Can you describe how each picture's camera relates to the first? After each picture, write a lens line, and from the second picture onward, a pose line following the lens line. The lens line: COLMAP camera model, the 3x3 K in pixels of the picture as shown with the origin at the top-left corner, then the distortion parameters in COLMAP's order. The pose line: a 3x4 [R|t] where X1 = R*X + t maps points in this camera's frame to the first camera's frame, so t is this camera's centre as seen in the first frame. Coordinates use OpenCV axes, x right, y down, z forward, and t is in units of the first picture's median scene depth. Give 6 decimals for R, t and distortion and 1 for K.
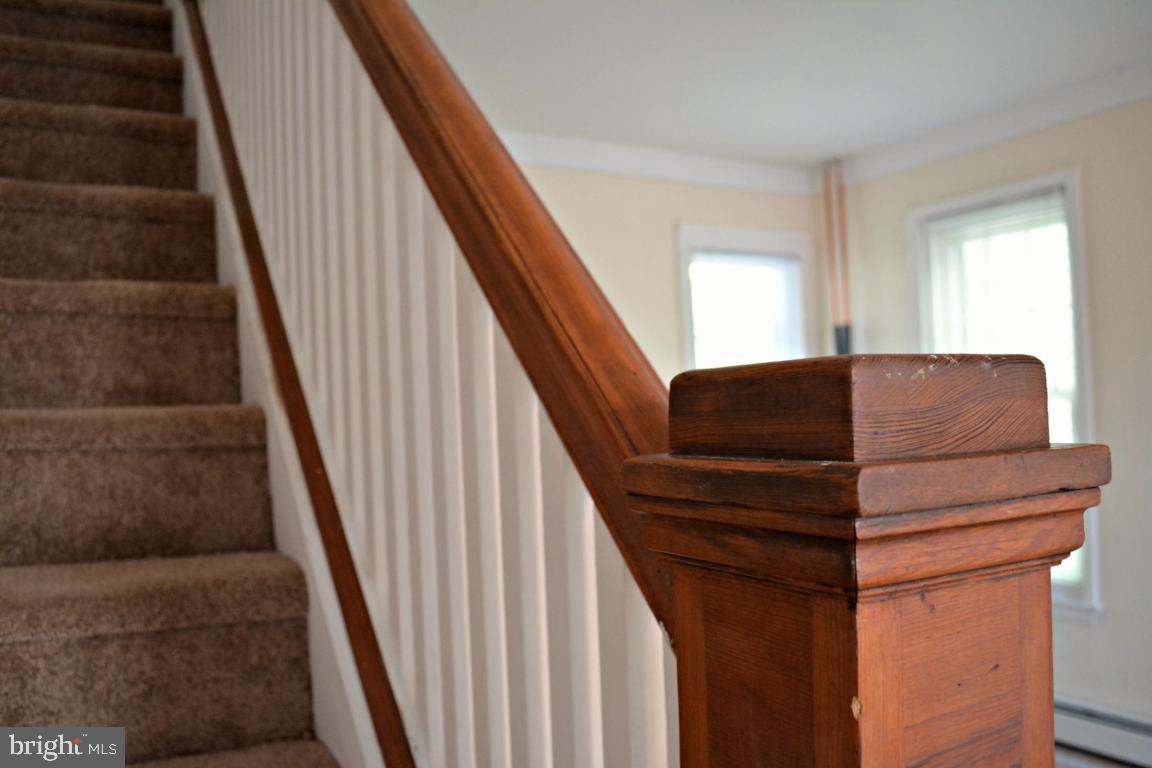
lens RADIAL K [[952.4, 0, 552.4], [0, 952.4, 386.9], [0, 0, 1]] dist [-0.080732, 0.008941]
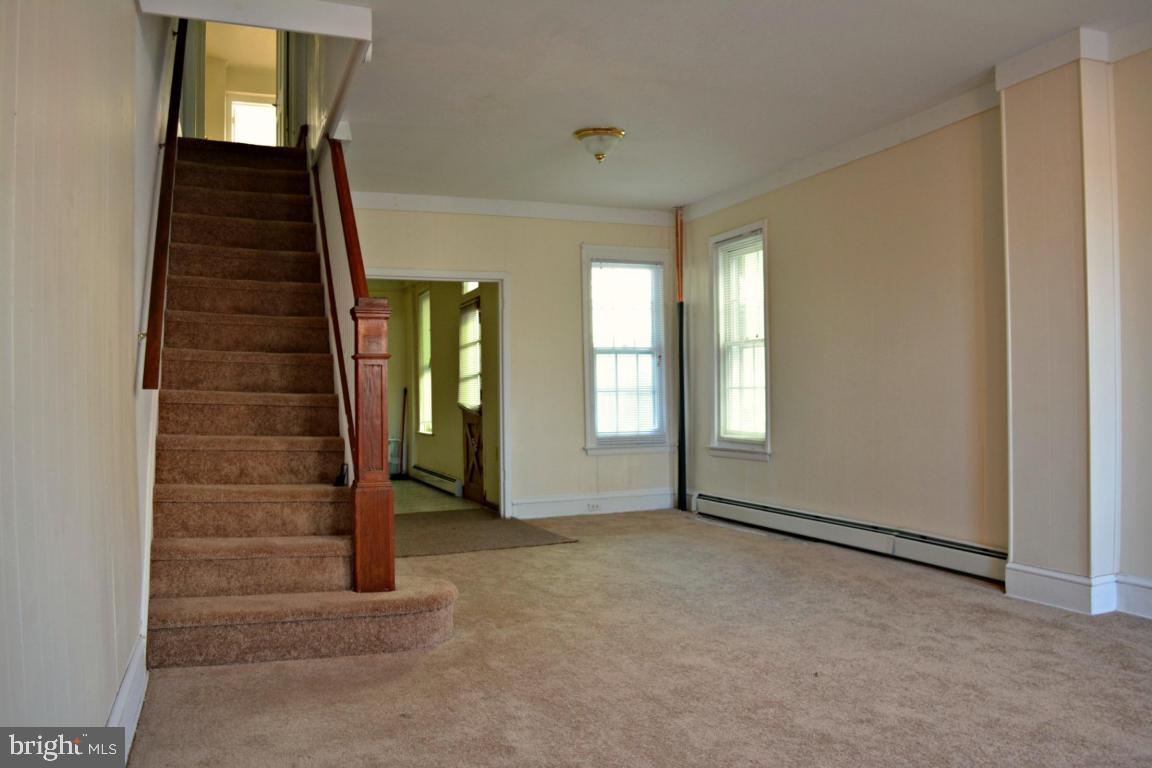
lens RADIAL K [[952.4, 0, 566.9], [0, 952.4, 387.3], [0, 0, 1]] dist [-0.080732, 0.008941]
pose [[0.990677, 0.025215, -0.133875, 0.959981], [-0.022672, 0.999533, 0.020489, 0.168583], [0.134329, -0.017263, 0.990786, -2.178245]]
